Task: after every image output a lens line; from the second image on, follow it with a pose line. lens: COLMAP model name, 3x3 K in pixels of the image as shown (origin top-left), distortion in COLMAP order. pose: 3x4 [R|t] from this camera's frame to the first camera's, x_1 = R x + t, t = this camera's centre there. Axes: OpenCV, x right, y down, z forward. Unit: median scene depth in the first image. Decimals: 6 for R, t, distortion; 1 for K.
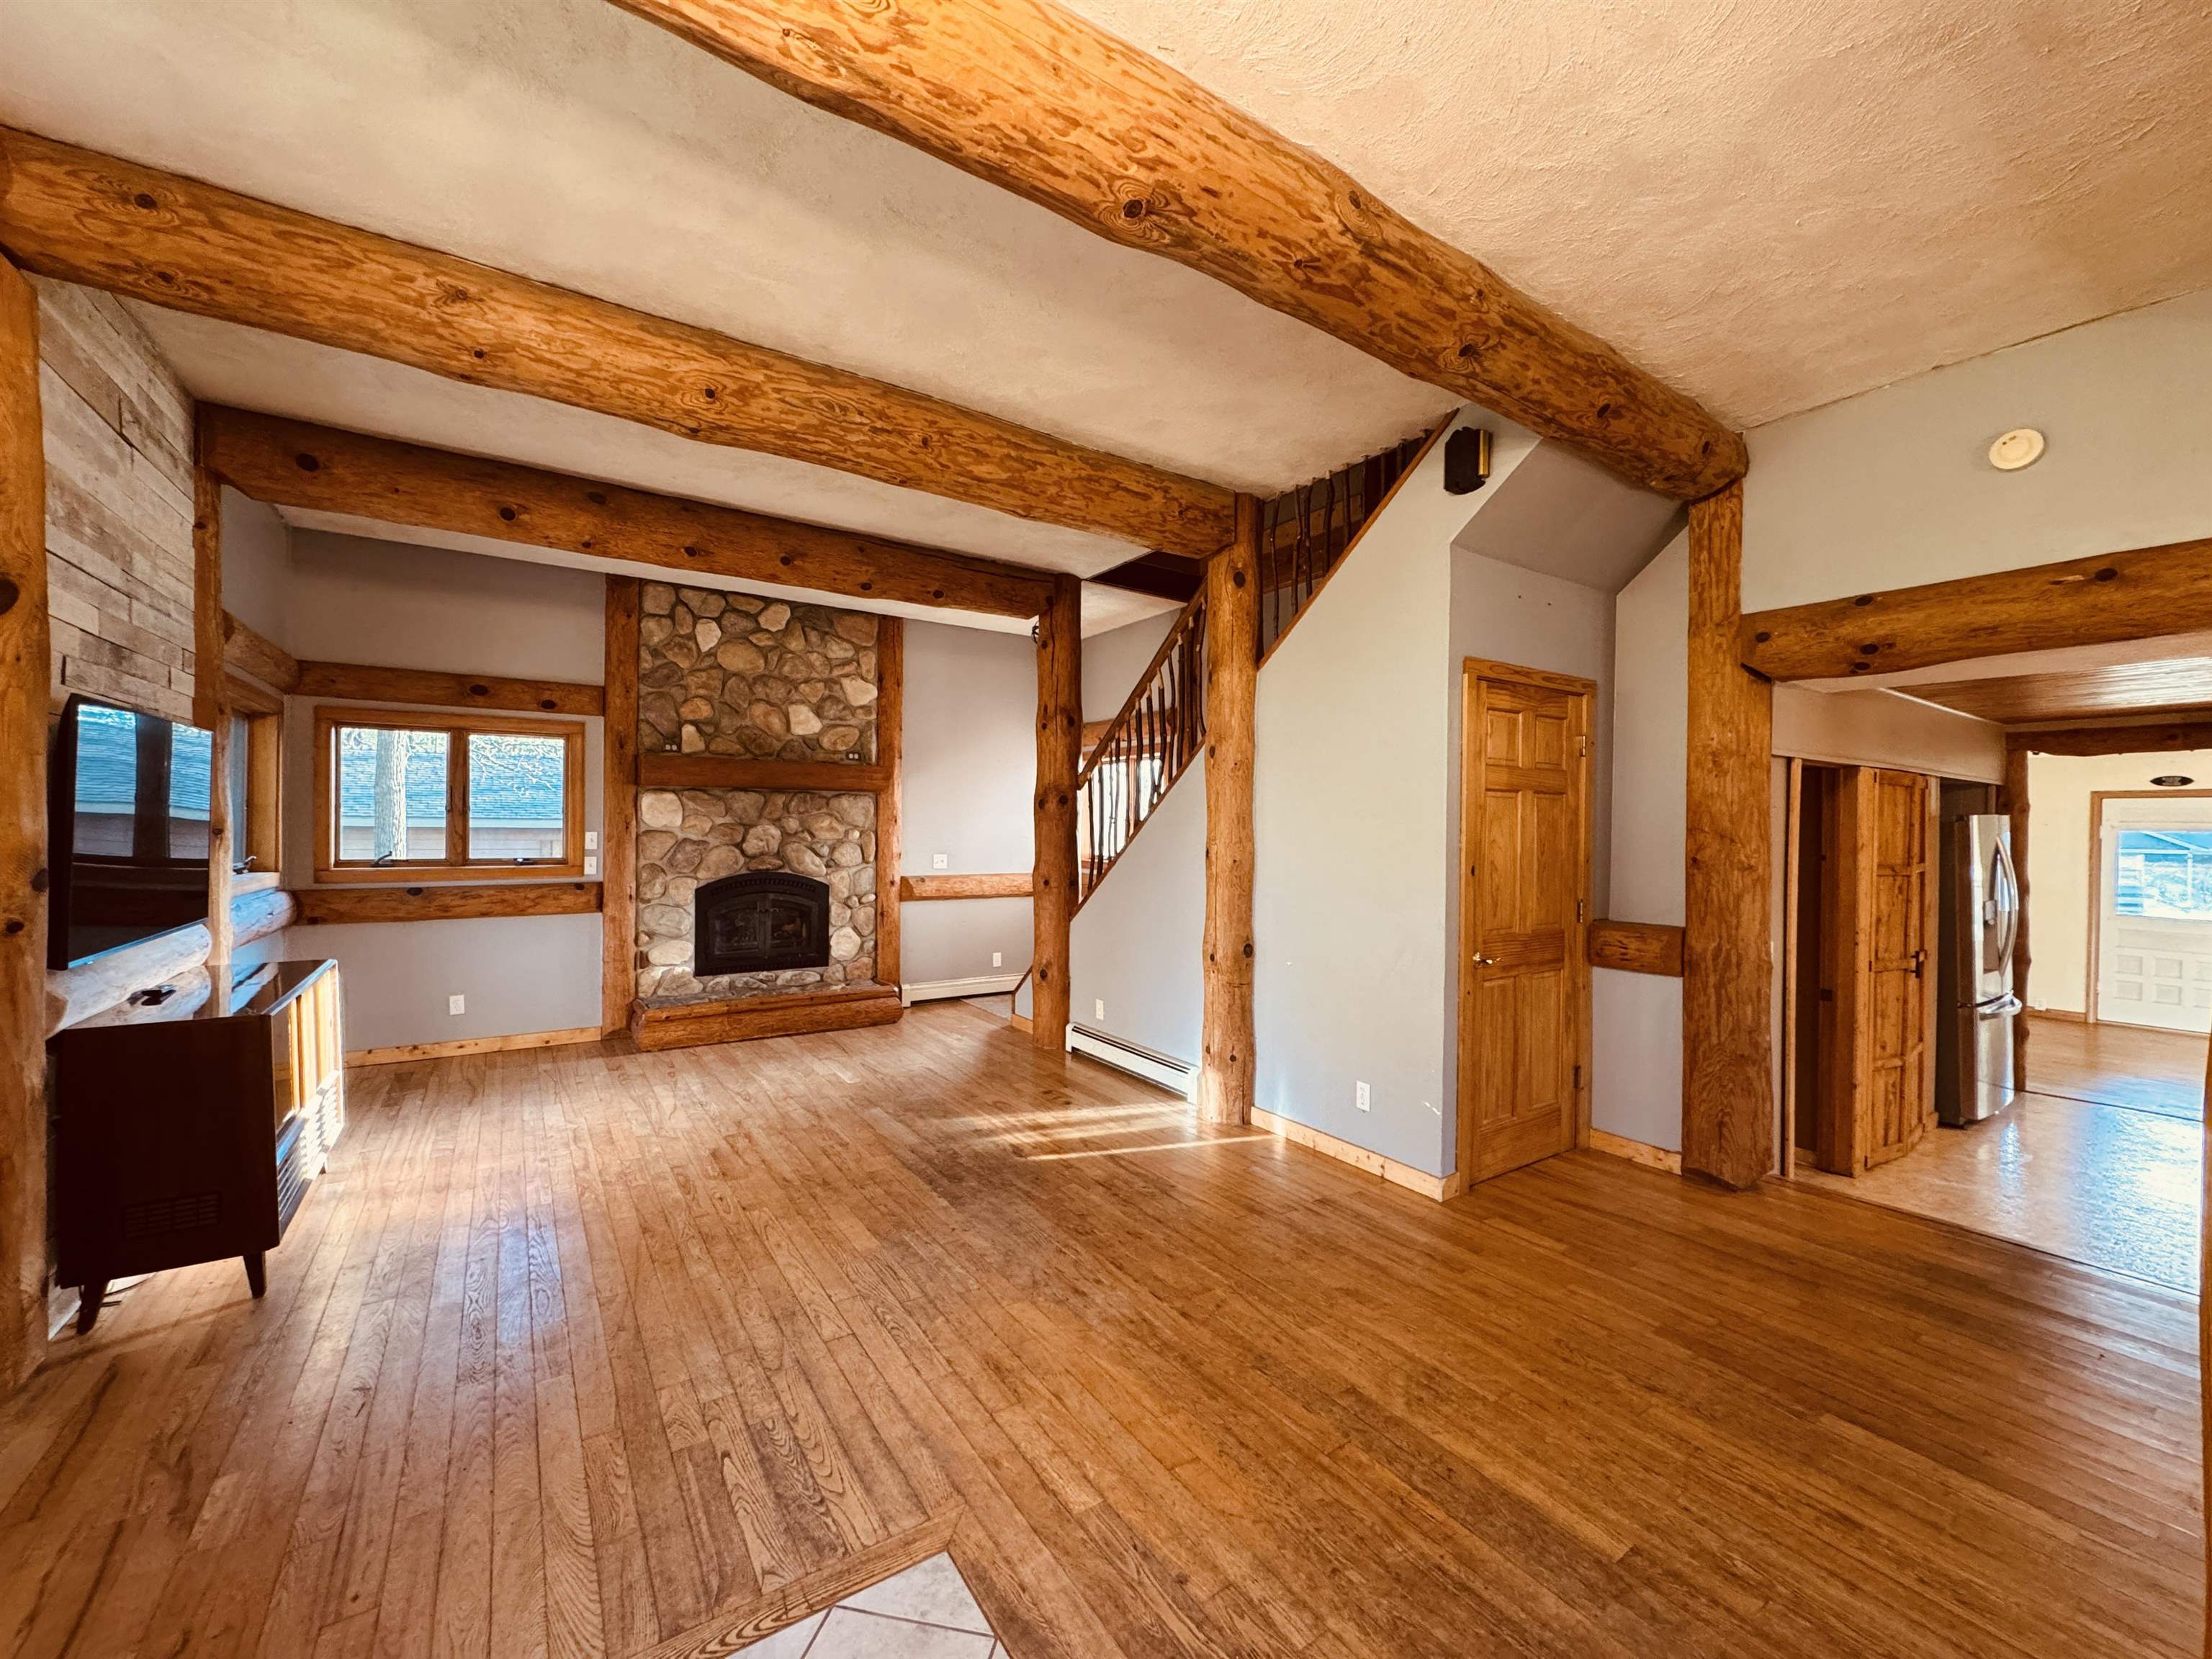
lens RADIAL K [[877.8, 0, 1104.7], [0, 877.8, 828.3], [0, 0, 1]] dist [-0.003934, 0.000516]
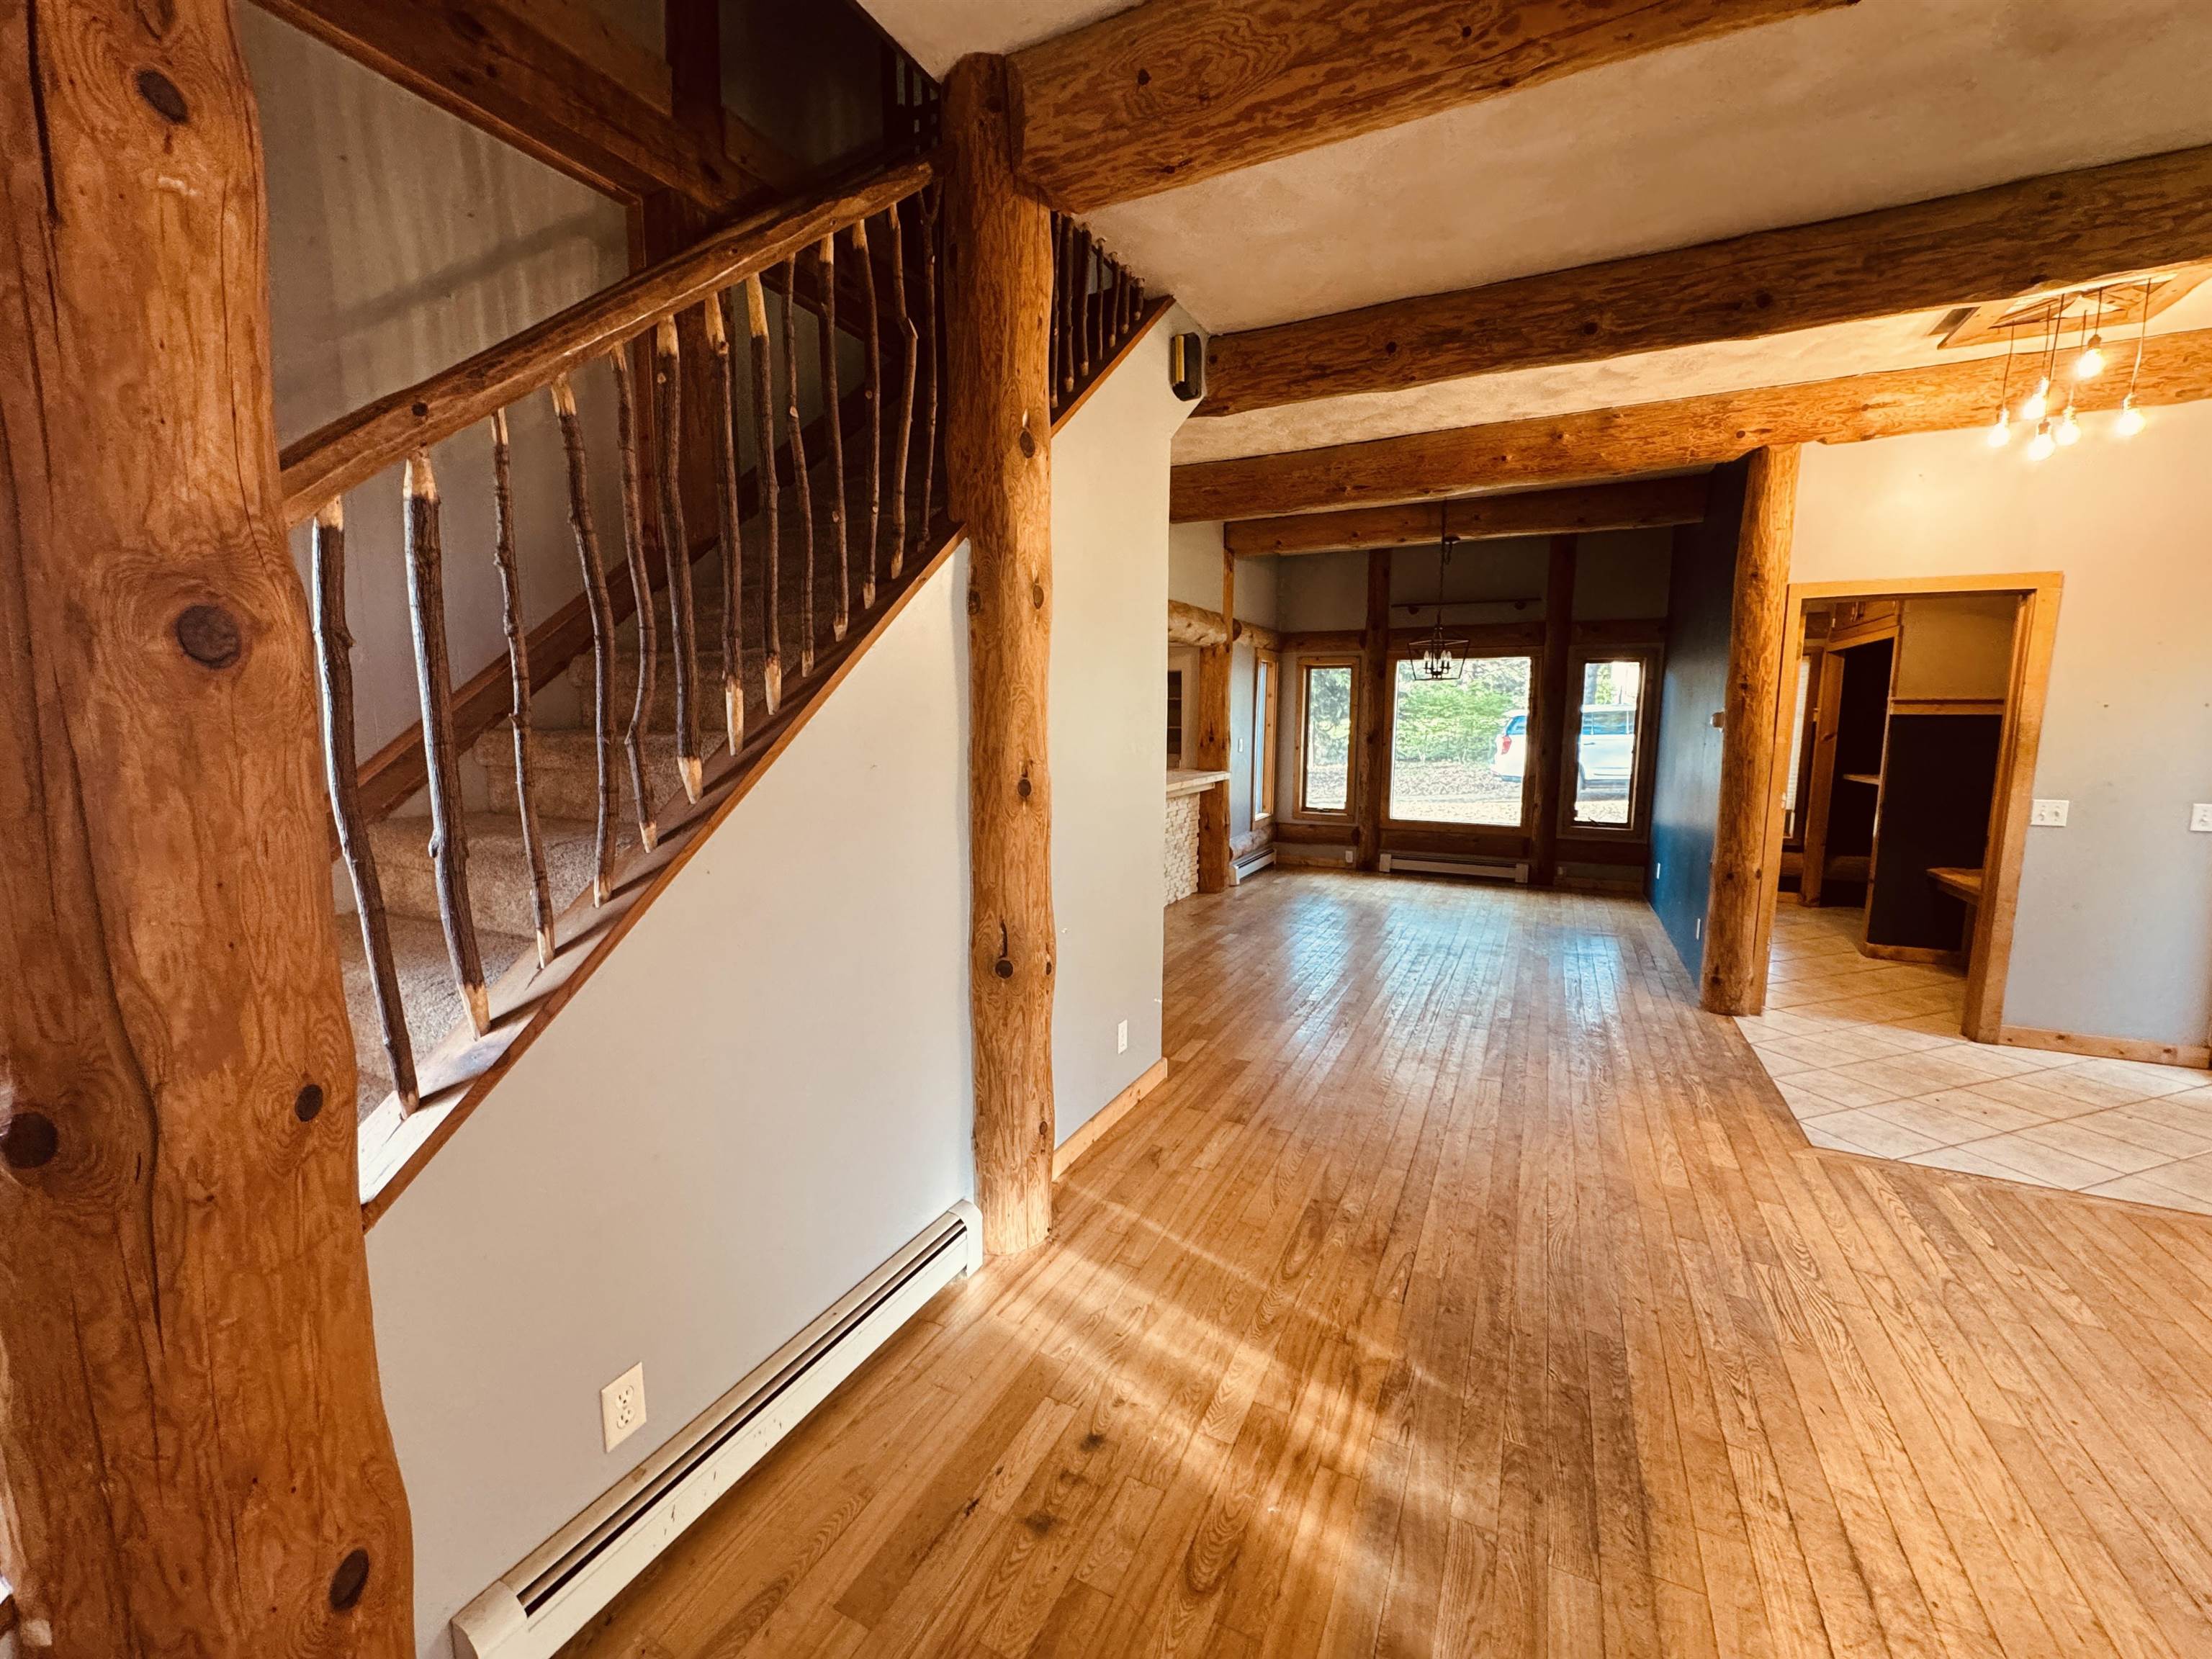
lens RADIAL K [[877.8, 0, 1109.1], [0, 877.8, 829.7], [0, 0, 1]] dist [-0.003934, 0.000516]
pose [[-0.490572, -0.127037, 0.862091, -0.467930], [-0.007863, 0.989921, 0.141400, -0.028860], [-0.871365, 0.062588, -0.486627, 1.539030]]
